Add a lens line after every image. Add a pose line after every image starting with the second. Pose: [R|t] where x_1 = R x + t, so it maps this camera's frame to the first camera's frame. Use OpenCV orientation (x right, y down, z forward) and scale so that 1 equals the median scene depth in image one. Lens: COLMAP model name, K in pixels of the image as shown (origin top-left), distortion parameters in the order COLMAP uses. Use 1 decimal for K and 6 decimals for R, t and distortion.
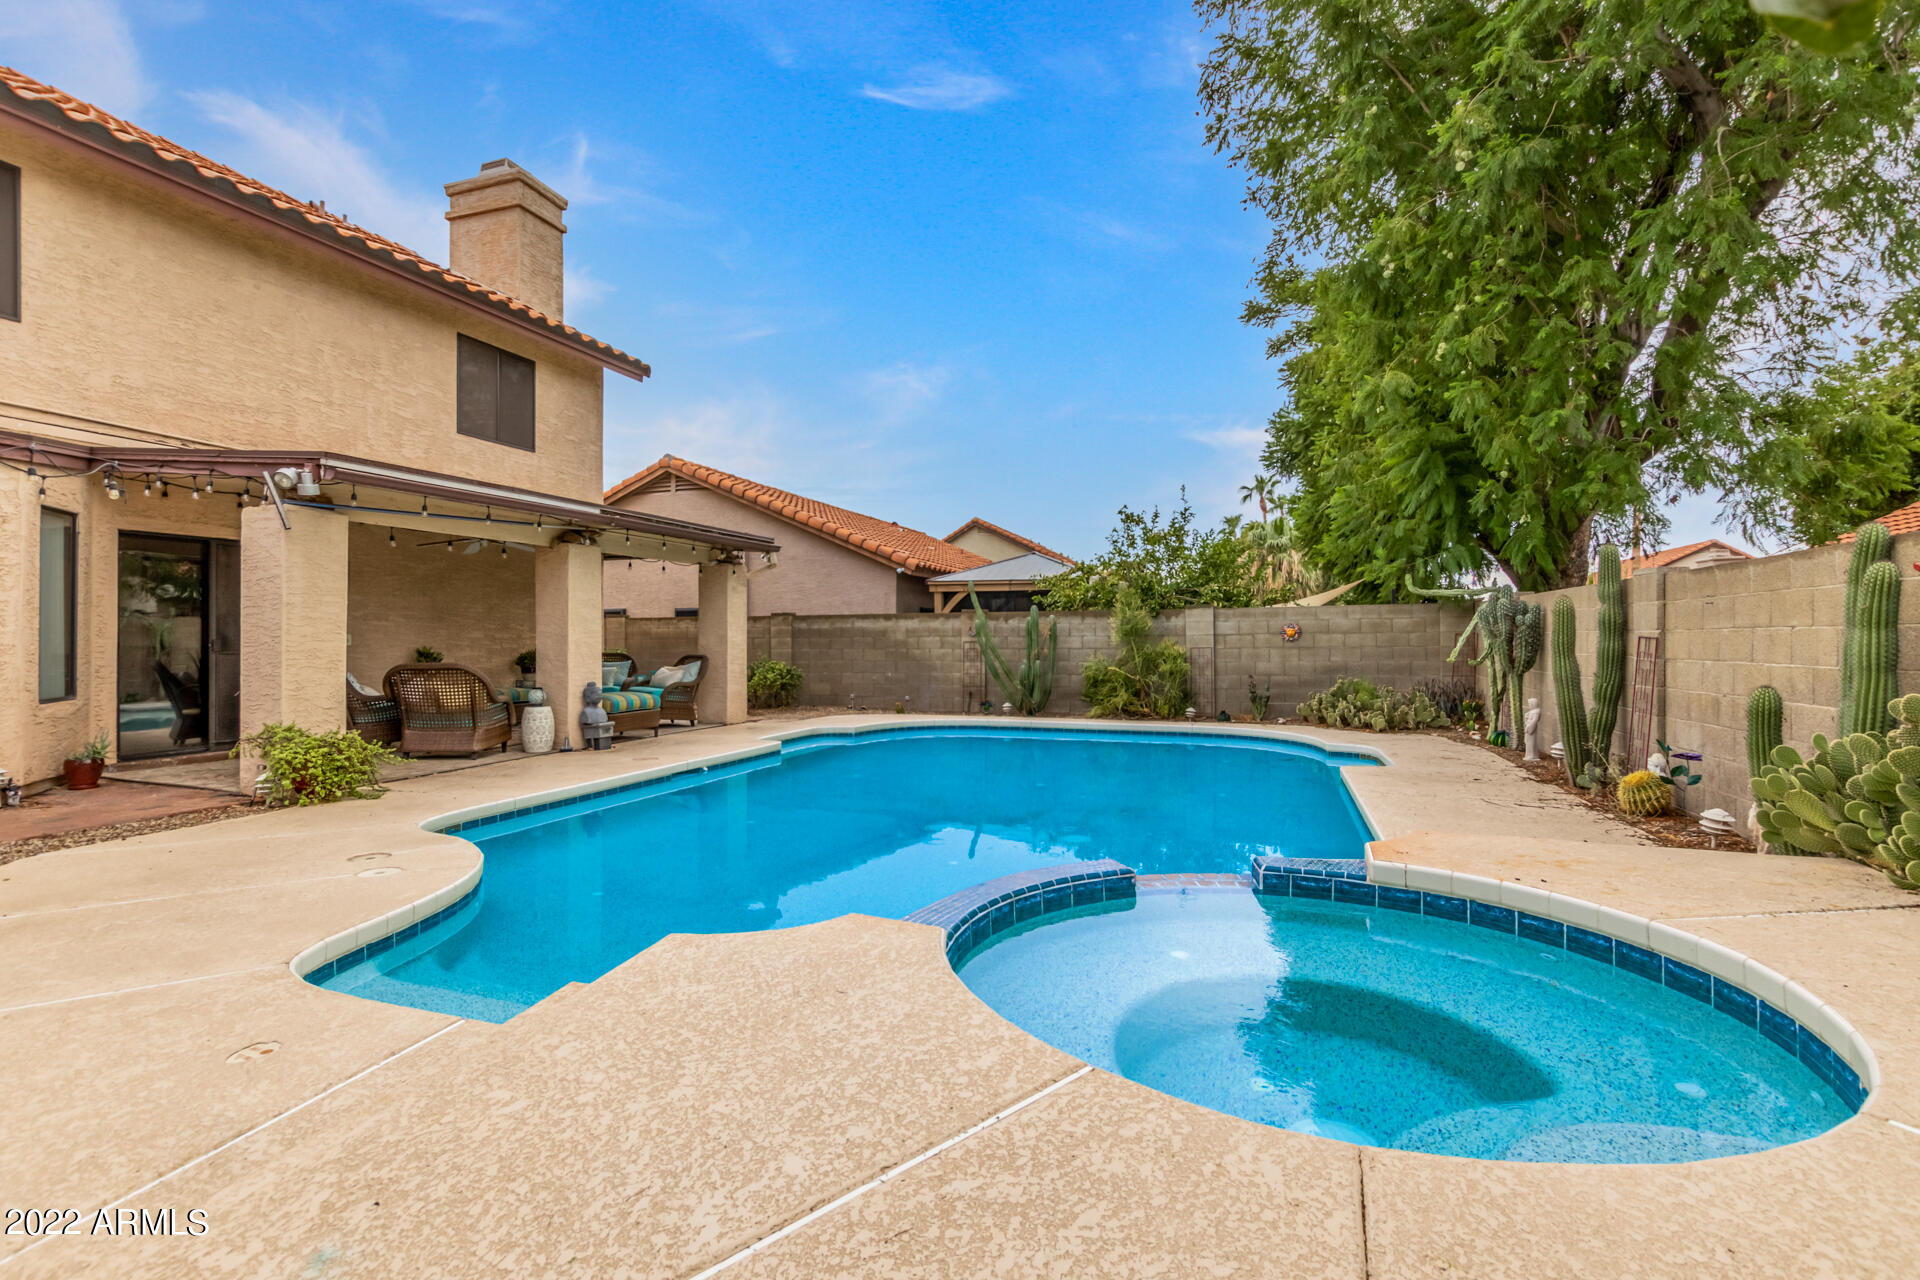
lens RADIAL K [[891.7, 0, 963.3], [0, 891.7, 644.0], [0, 0, 1]] dist [0.000568, 0.000135]
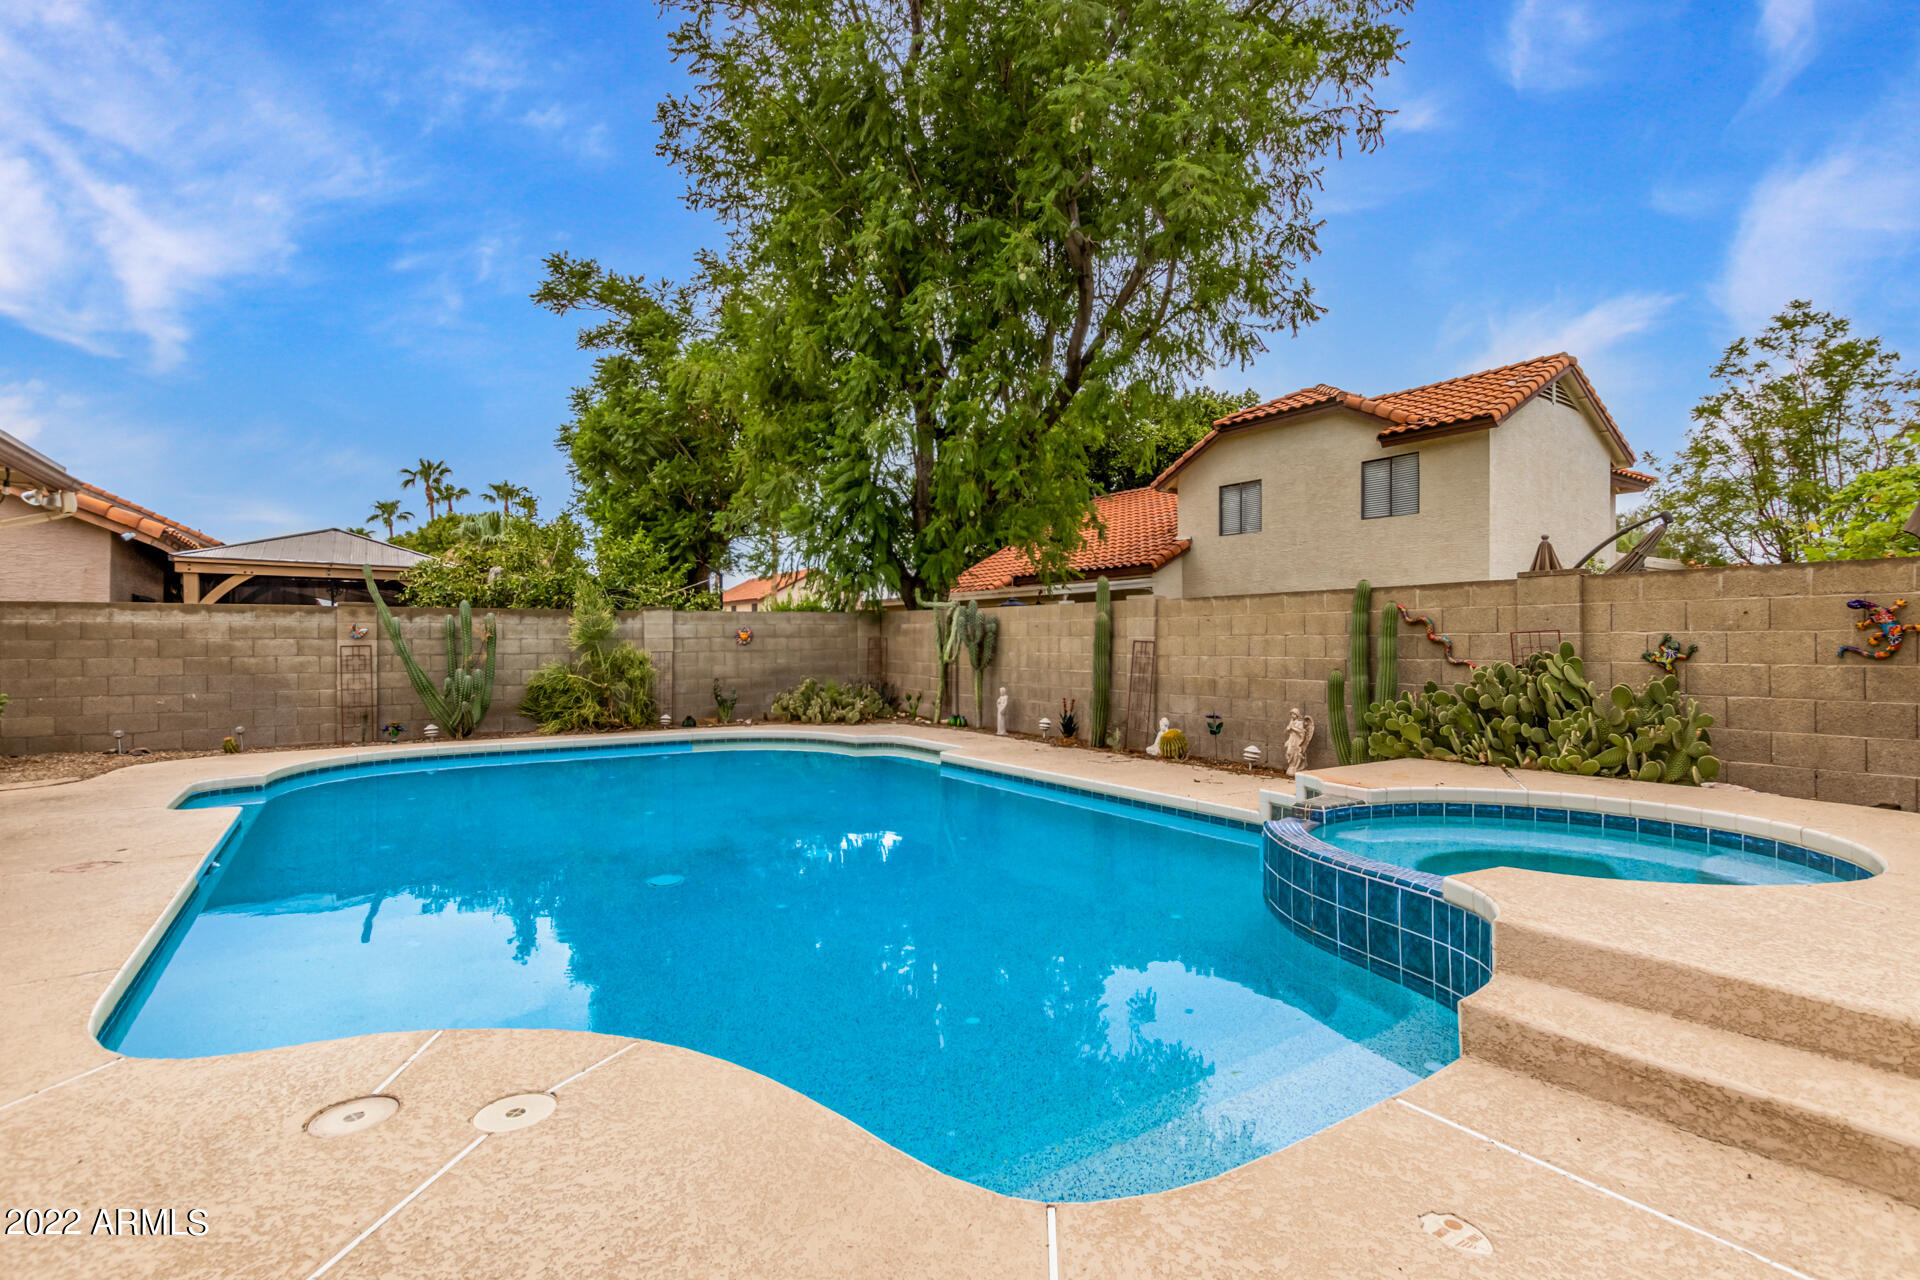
lens RADIAL K [[891.7, 0, 963.3], [0, 891.7, 644.0], [0, 0, 1]] dist [0.000568, 0.000135]
pose [[0.599973, -0.000225, 0.800020, -0.293396], [0.004051, 0.999988, -0.002757, -0.000121], [-0.800010, 0.004895, 0.599966, 0.164509]]
